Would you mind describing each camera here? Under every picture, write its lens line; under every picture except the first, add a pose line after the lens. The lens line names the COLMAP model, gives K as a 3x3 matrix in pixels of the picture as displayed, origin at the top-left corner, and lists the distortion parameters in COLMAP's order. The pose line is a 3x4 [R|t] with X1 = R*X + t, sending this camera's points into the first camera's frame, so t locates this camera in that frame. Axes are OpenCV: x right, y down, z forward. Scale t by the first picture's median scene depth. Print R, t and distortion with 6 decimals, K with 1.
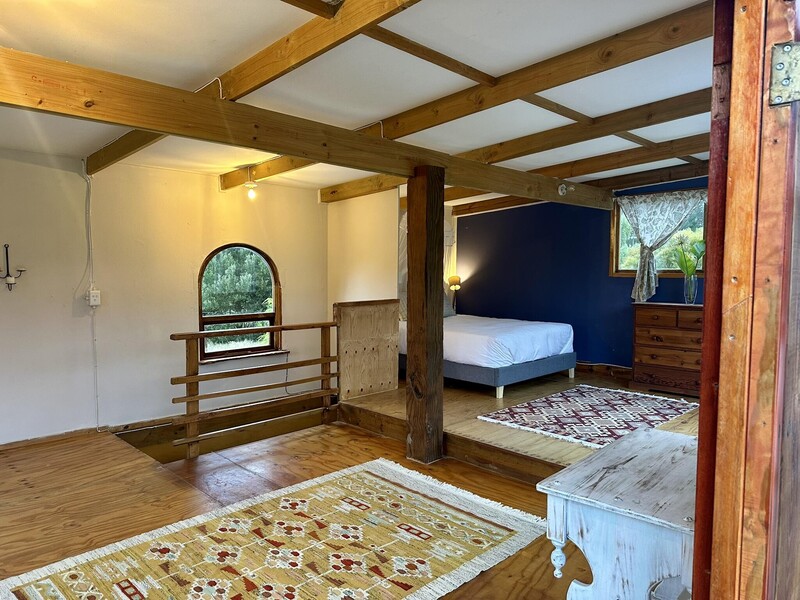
lens RADIAL K [[529.8, 0, 400.0], [0, 529.8, 300.0], [0, 0, 1]] dist [0.011561, 0.000834]
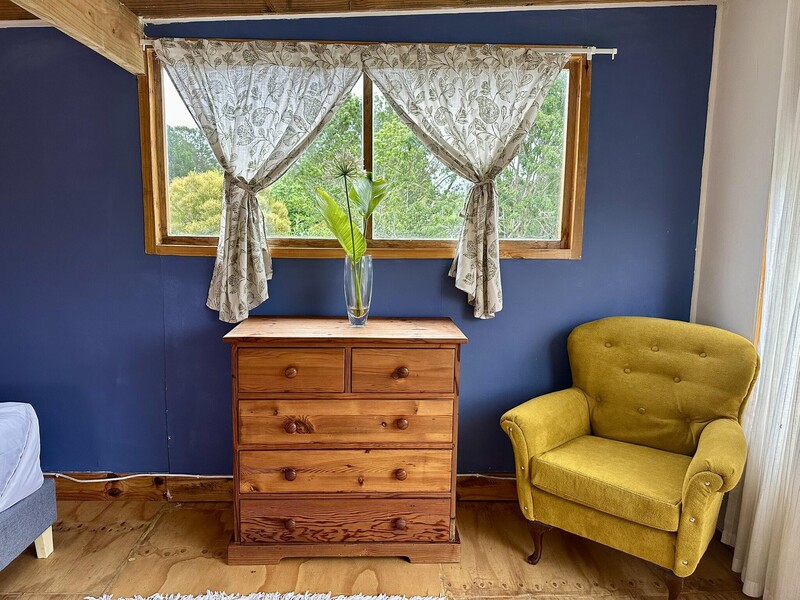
lens RADIAL K [[529.8, 0, 400.0], [0, 529.8, 300.0], [0, 0, 1]] dist [0.011561, 0.000834]
pose [[0.659520, -0.085889, 0.746764, 0.242182], [0.029124, 0.995625, 0.088790, -0.043006], [-0.751123, -0.036810, 0.659136, 0.652576]]
